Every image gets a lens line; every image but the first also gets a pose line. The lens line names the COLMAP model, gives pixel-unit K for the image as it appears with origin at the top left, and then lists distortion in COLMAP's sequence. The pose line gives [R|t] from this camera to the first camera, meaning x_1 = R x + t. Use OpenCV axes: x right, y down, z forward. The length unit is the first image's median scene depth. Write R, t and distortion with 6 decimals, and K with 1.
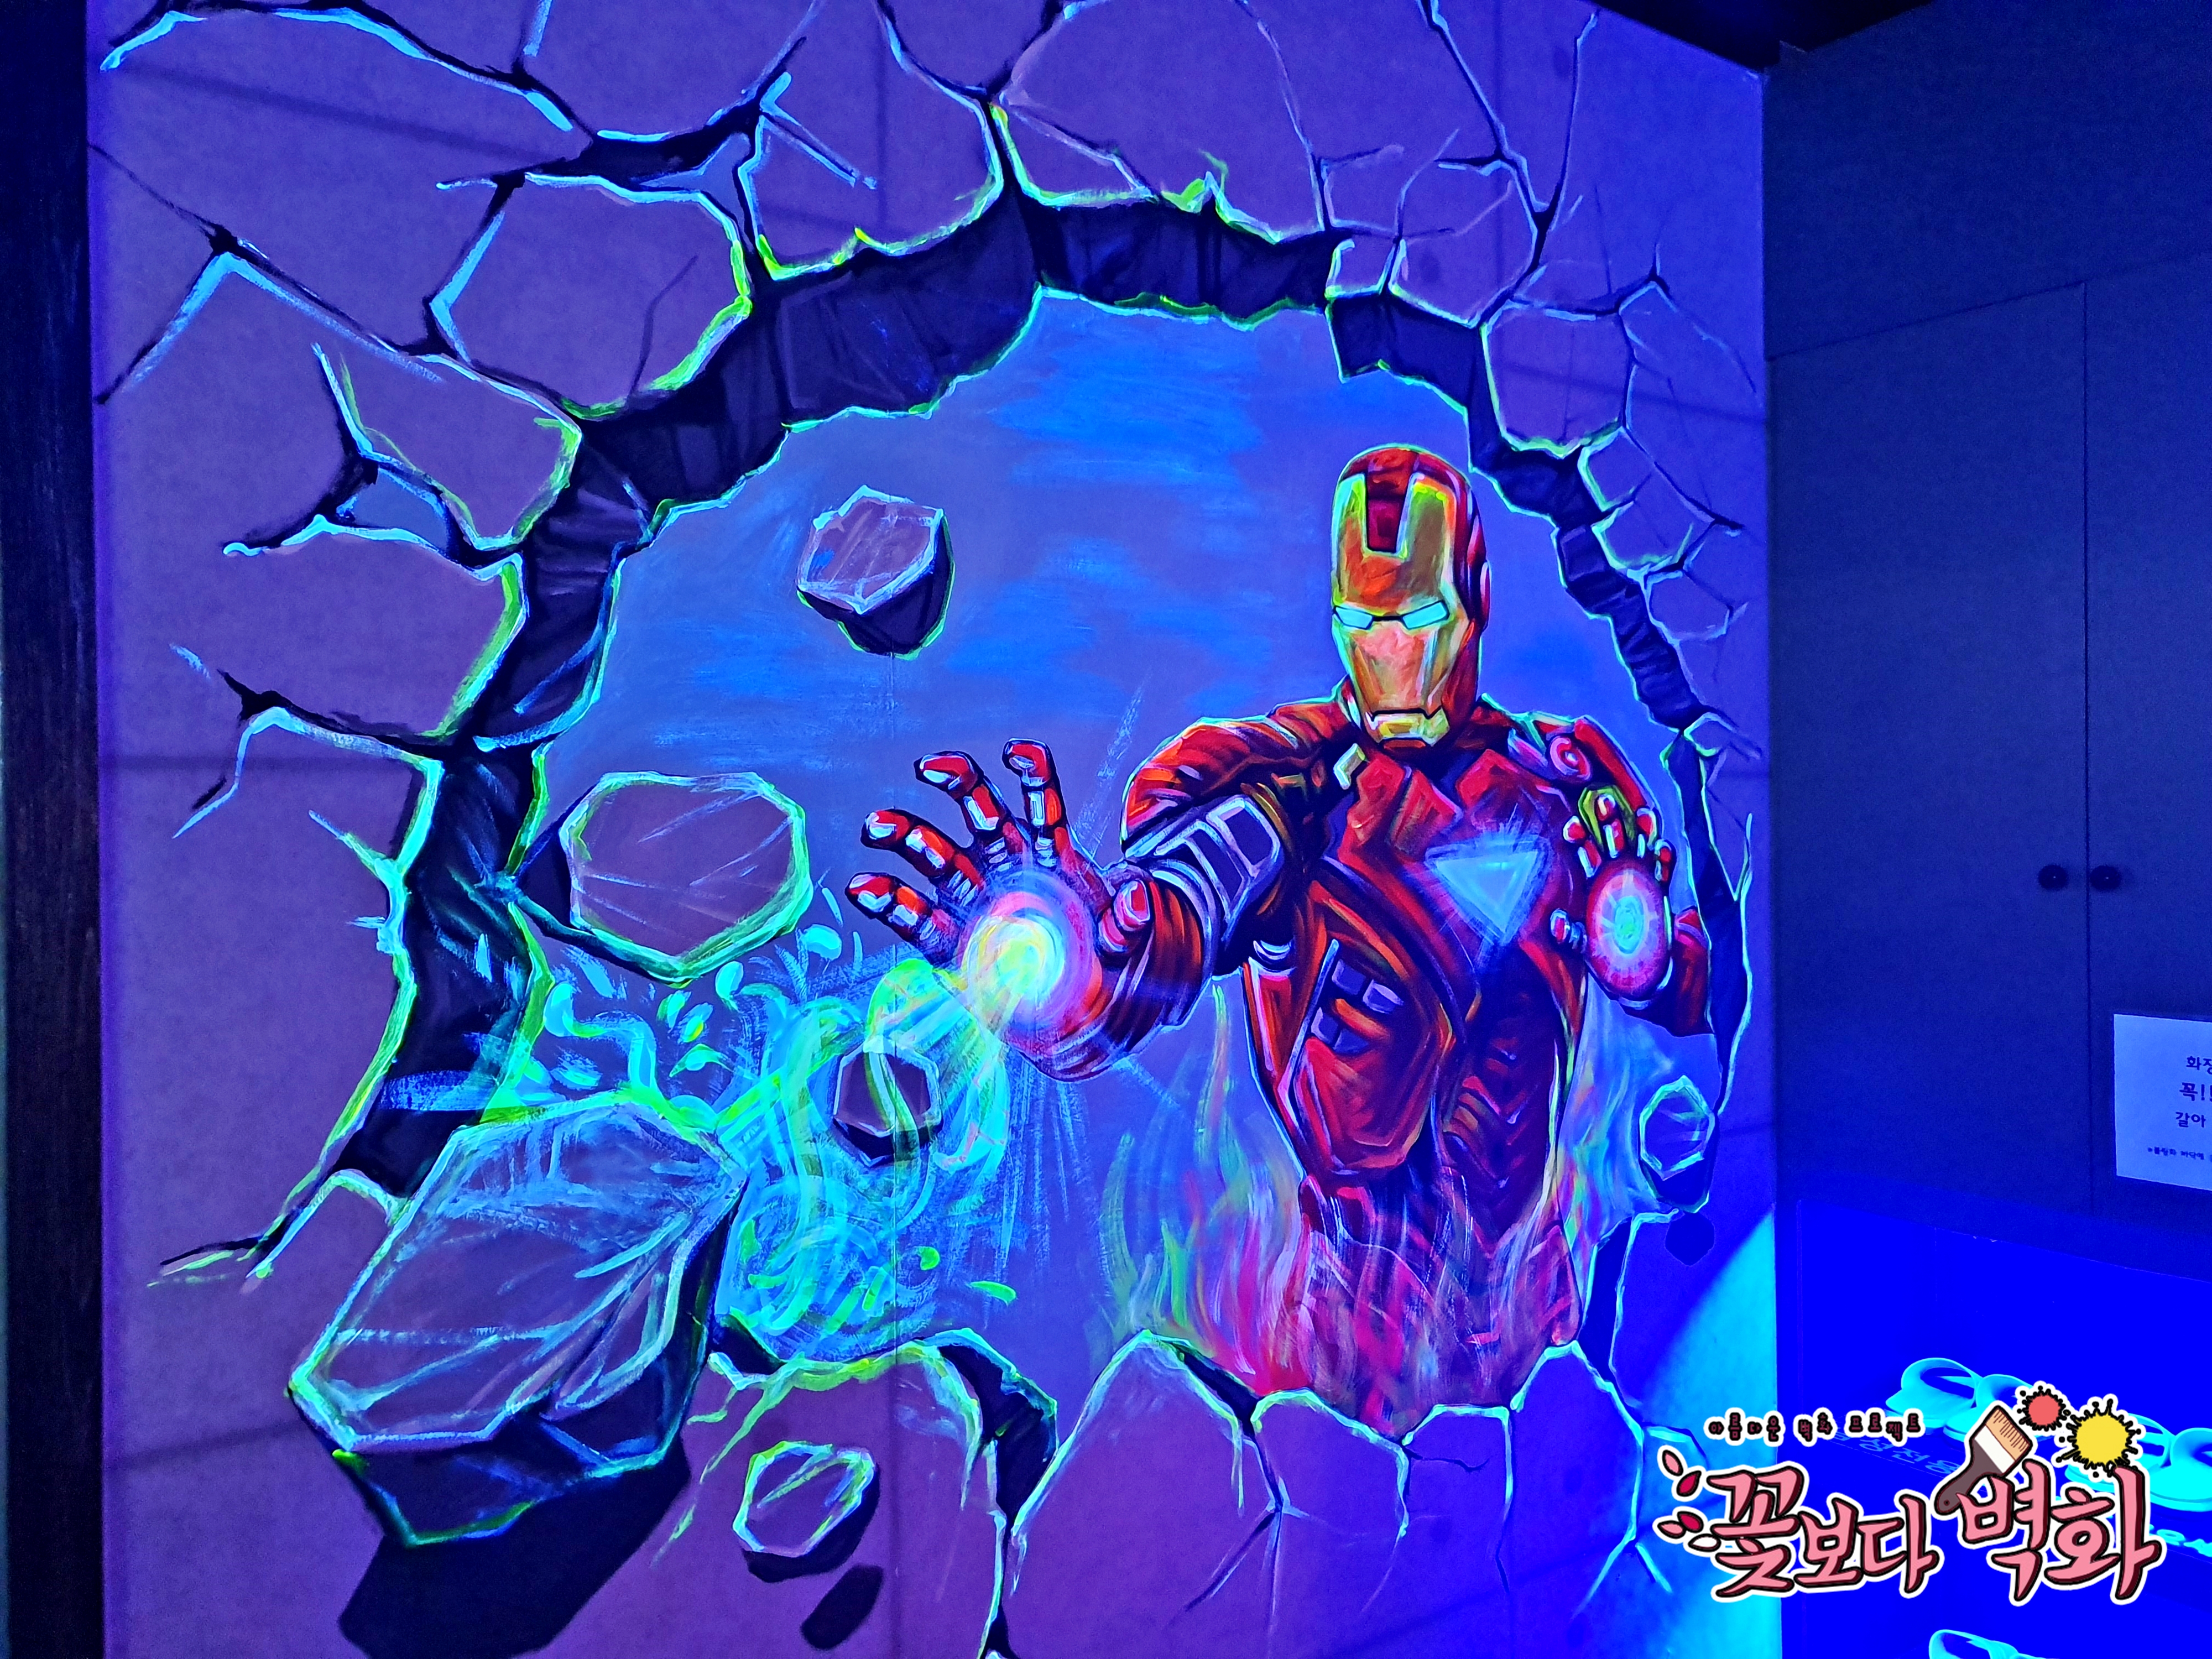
lens RADIAL K [[1722.8, 0, 1106.0], [0, 1722.8, 829.5], [0, 0, 1]] dist [0.015744, -0.000920]
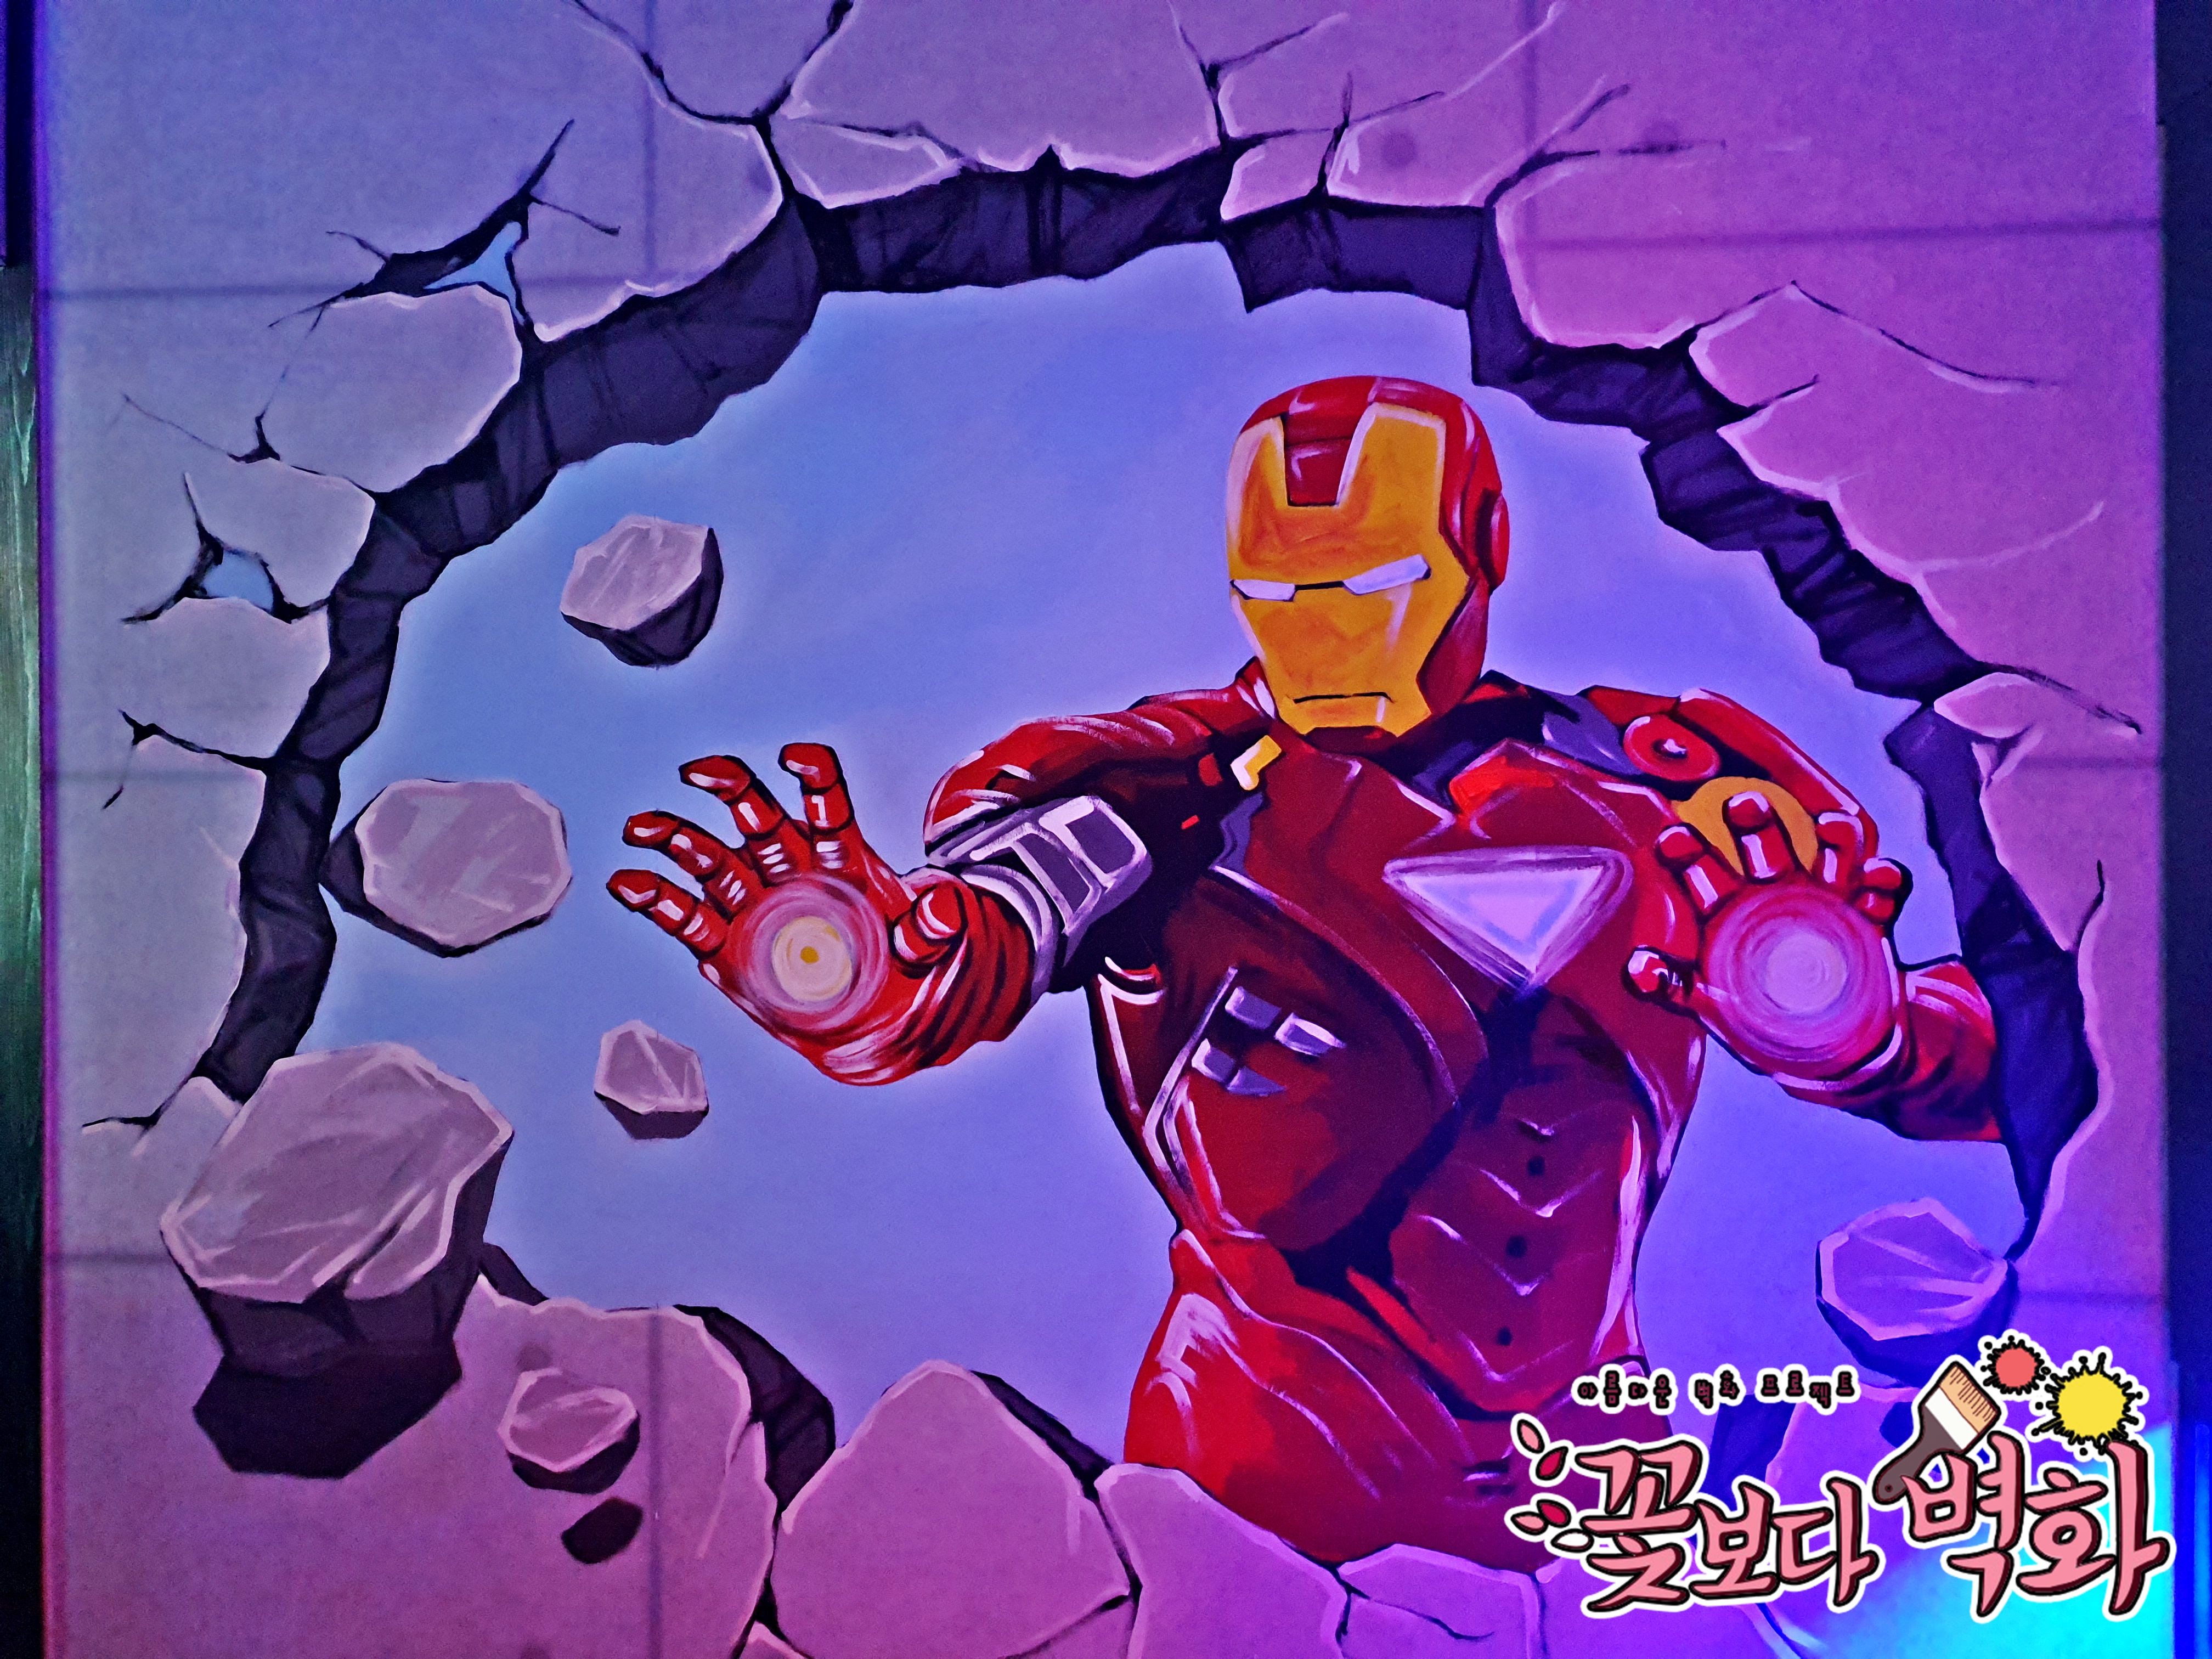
lens RADIAL K [[1722.8, 0, 1106.0], [0, 1722.8, 829.5], [0, 0, 1]] dist [0.015744, -0.000920]
pose [[0.748078, 0.014655, -0.663449, 0.726417], [-0.010331, 0.999892, 0.010439, -0.012869], [0.663531, -0.000955, 0.748148, 0.341583]]
